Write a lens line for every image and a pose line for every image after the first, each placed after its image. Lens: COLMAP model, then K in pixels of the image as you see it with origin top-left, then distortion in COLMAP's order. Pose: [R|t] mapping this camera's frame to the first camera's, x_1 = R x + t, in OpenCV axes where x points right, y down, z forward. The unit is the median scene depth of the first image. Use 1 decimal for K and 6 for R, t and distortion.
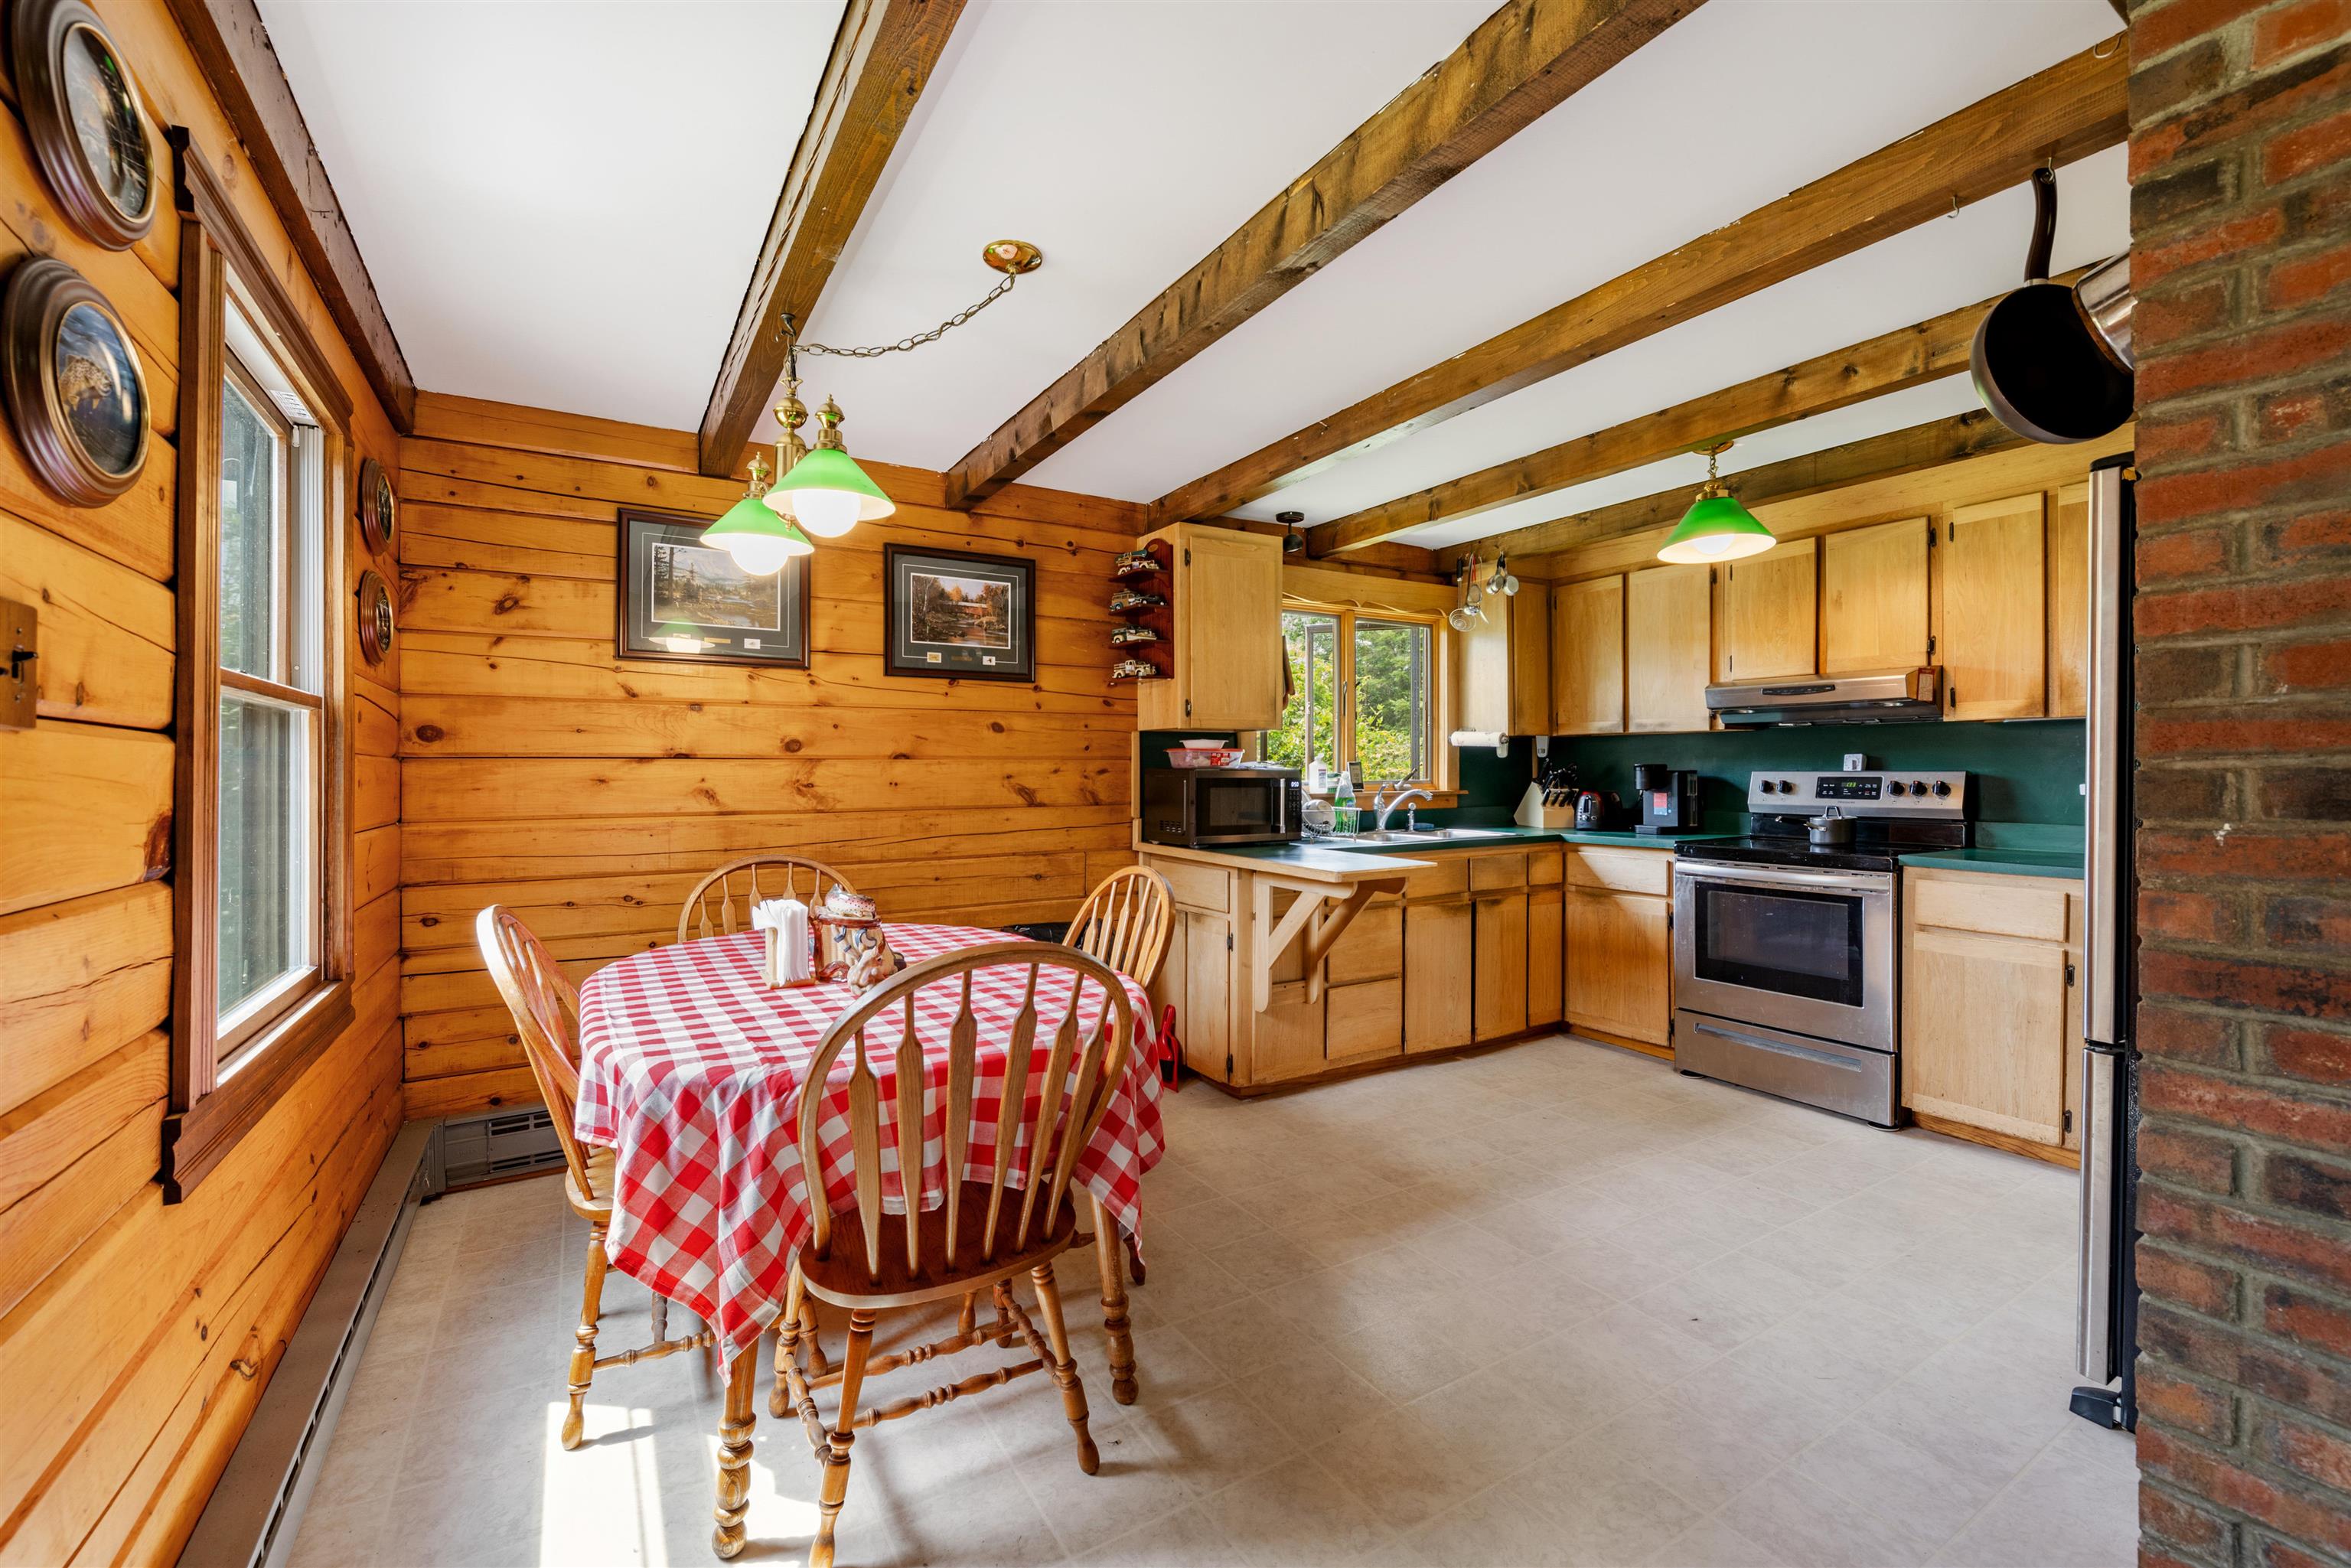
lens RADIAL K [[961.9, 0, 1171.1], [0, 961.9, 766.1], [0, 0, 1]] dist [-0.006016, -0.000366]
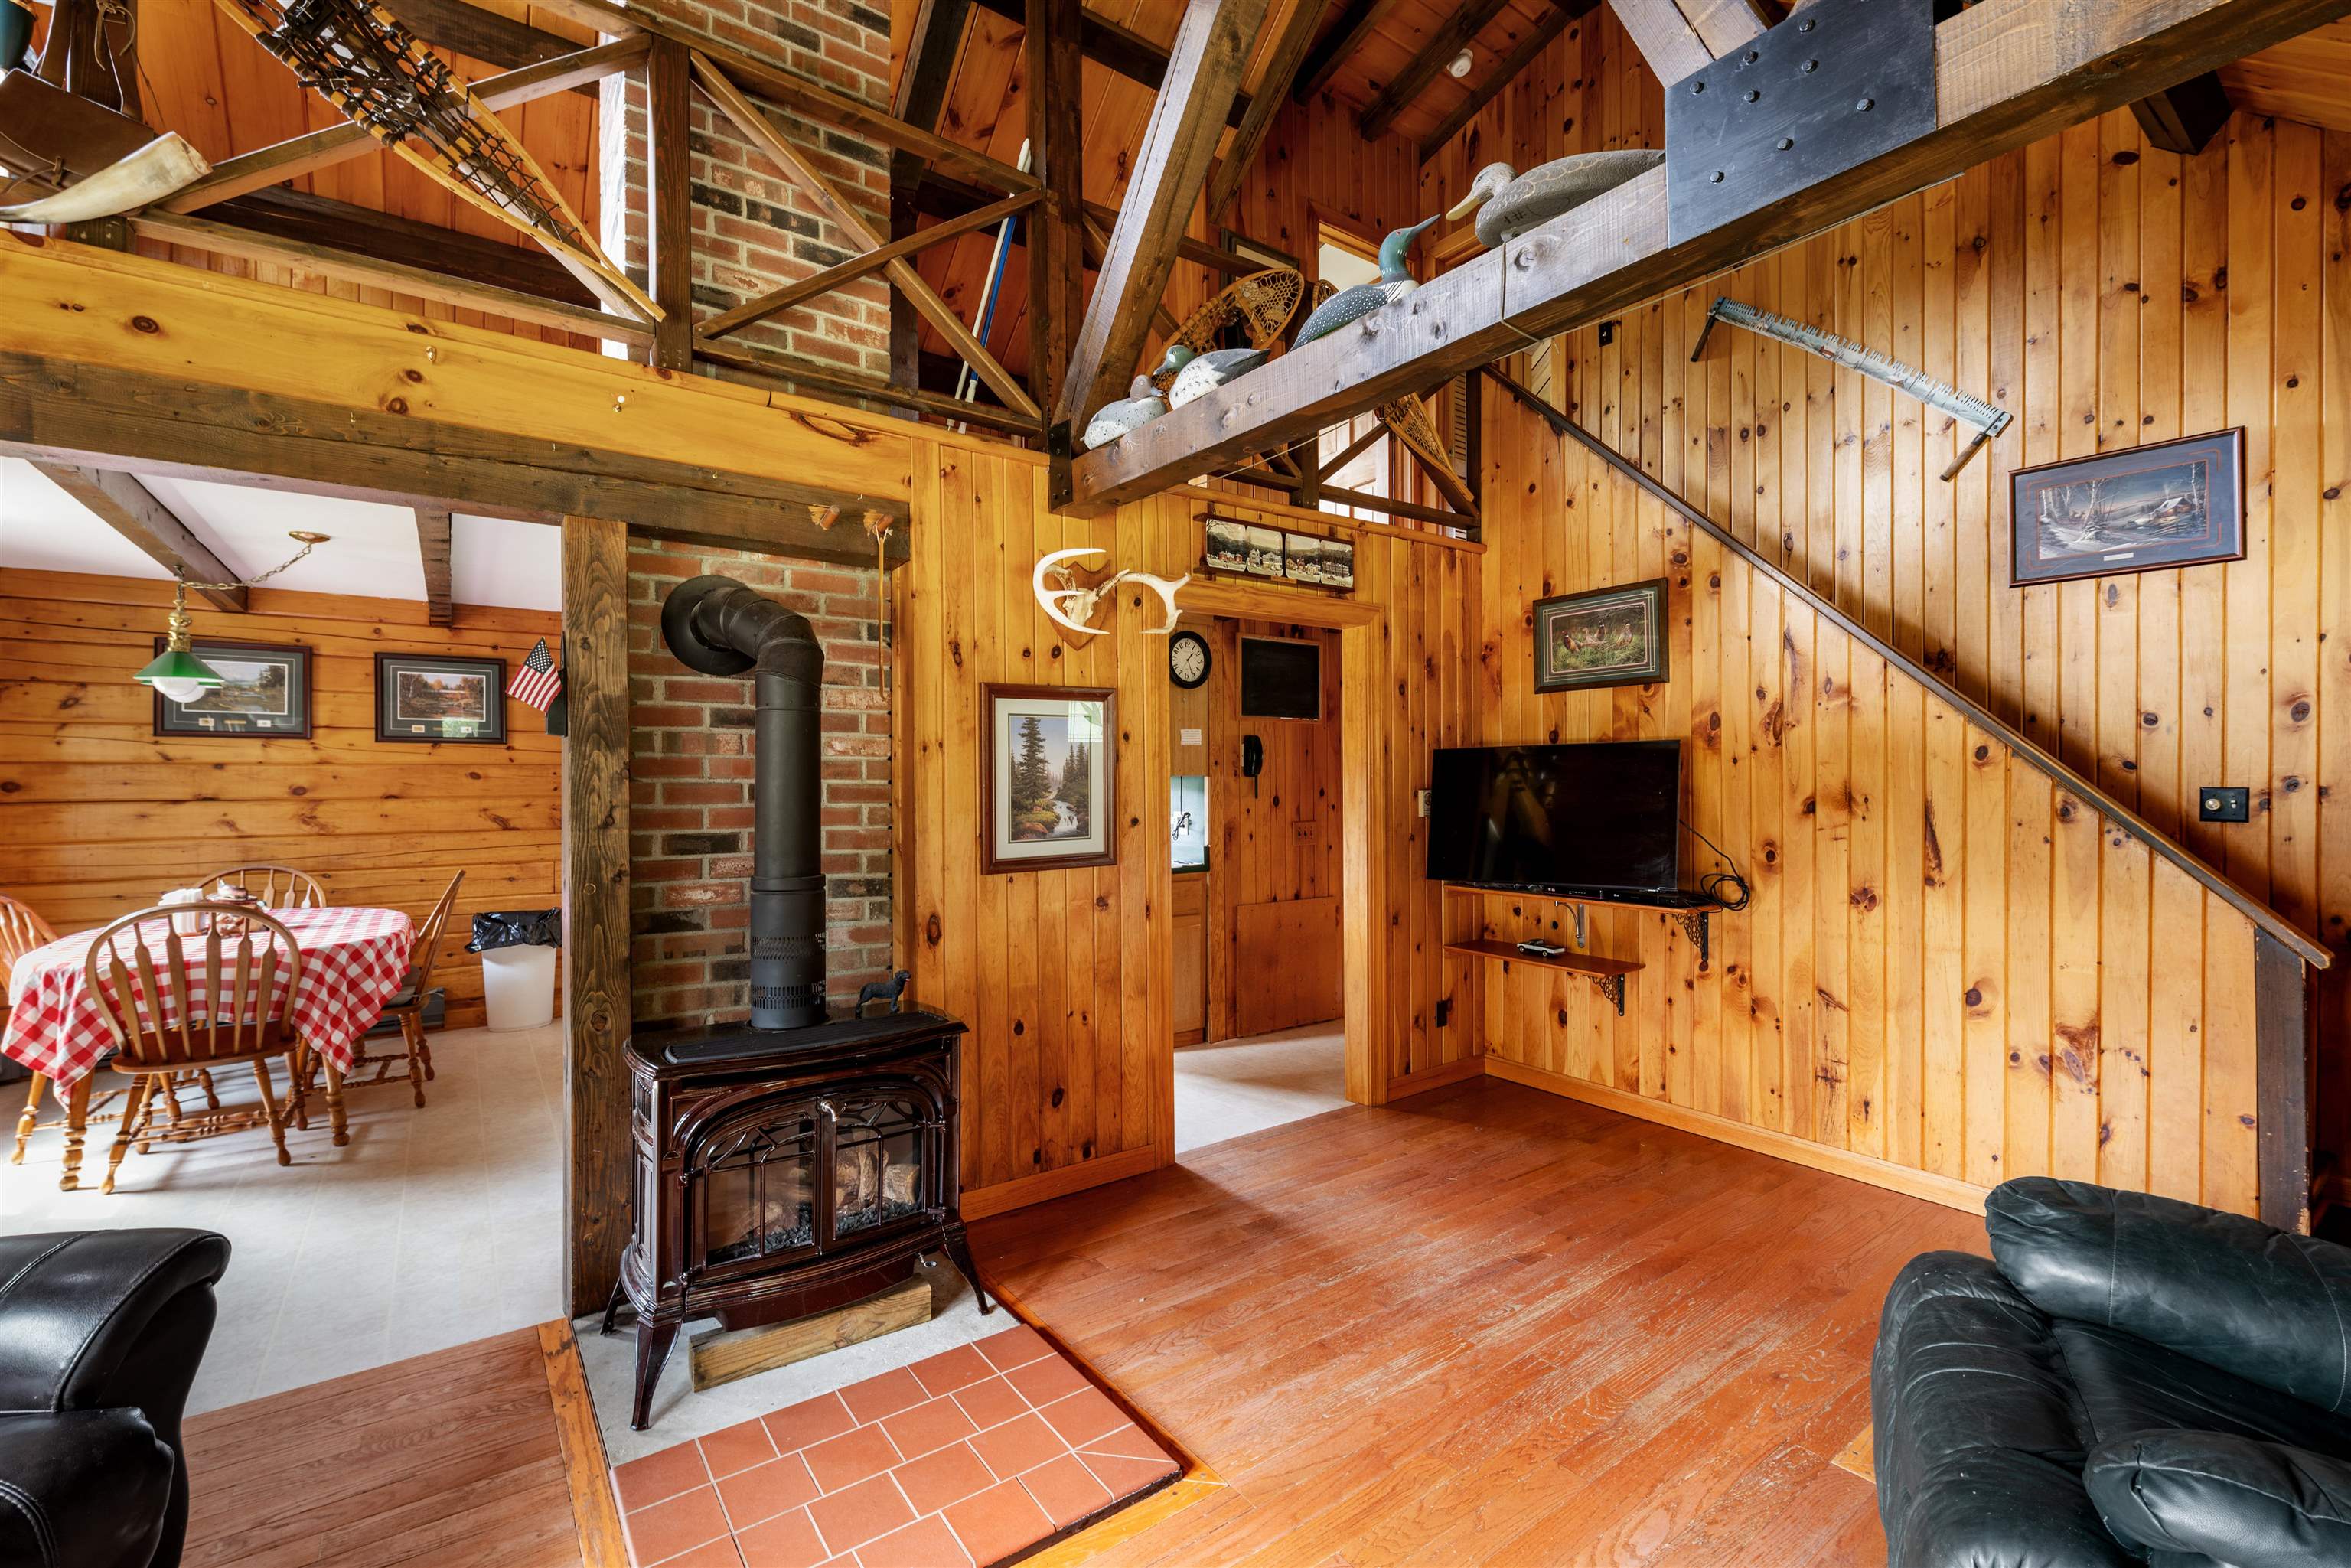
lens RADIAL K [[995.9, 0, 1173.3], [0, 995.9, 781.3], [0, 0, 1]] dist [-0.004562, -0.001009]
pose [[0.996978, 0.002173, 0.077654, 0.836396], [-0.002861, 0.999958, 0.008753, -0.053499], [-0.077632, -0.008948, 0.996942, -0.634732]]
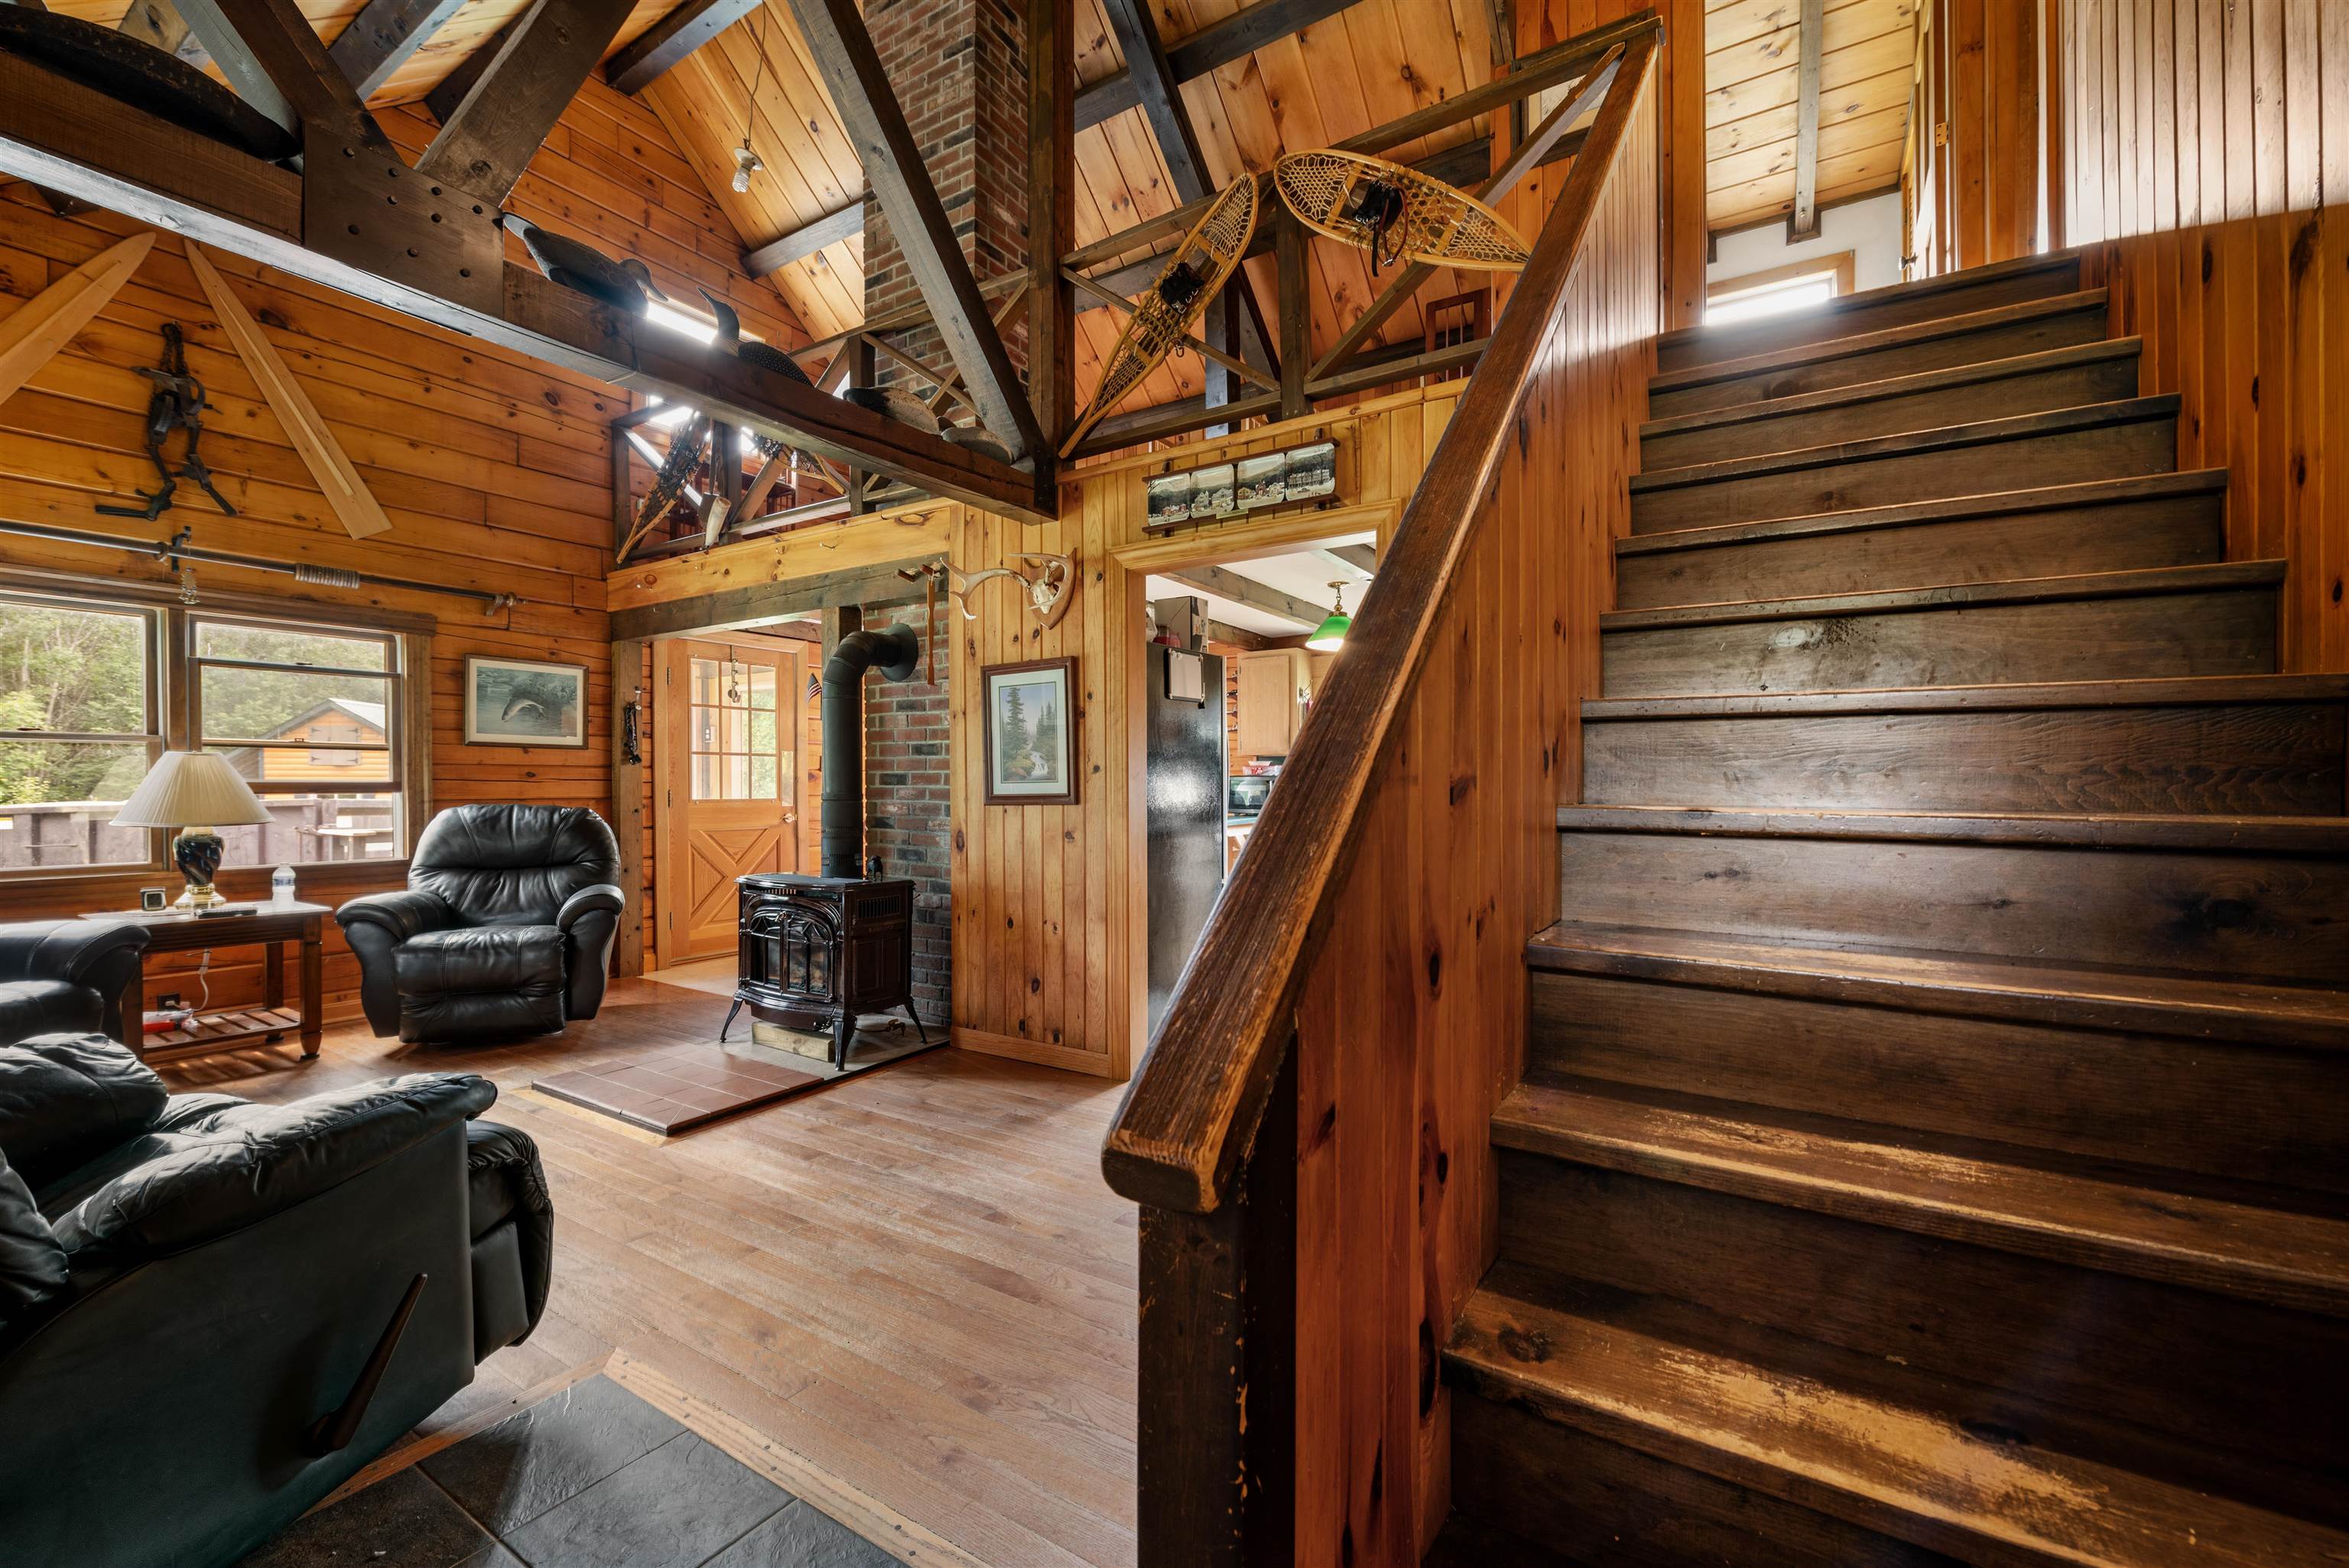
lens RADIAL K [[961.0, 0, 1170.8], [0, 961.0, 797.9], [0, 0, 1]] dist [-0.006016, -0.000366]
pose [[0.439600, 0.011394, -0.898121, 3.462284], [0.004048, 0.999884, 0.014666, 0.110113], [0.898184, -0.010083, 0.439503, 0.804298]]
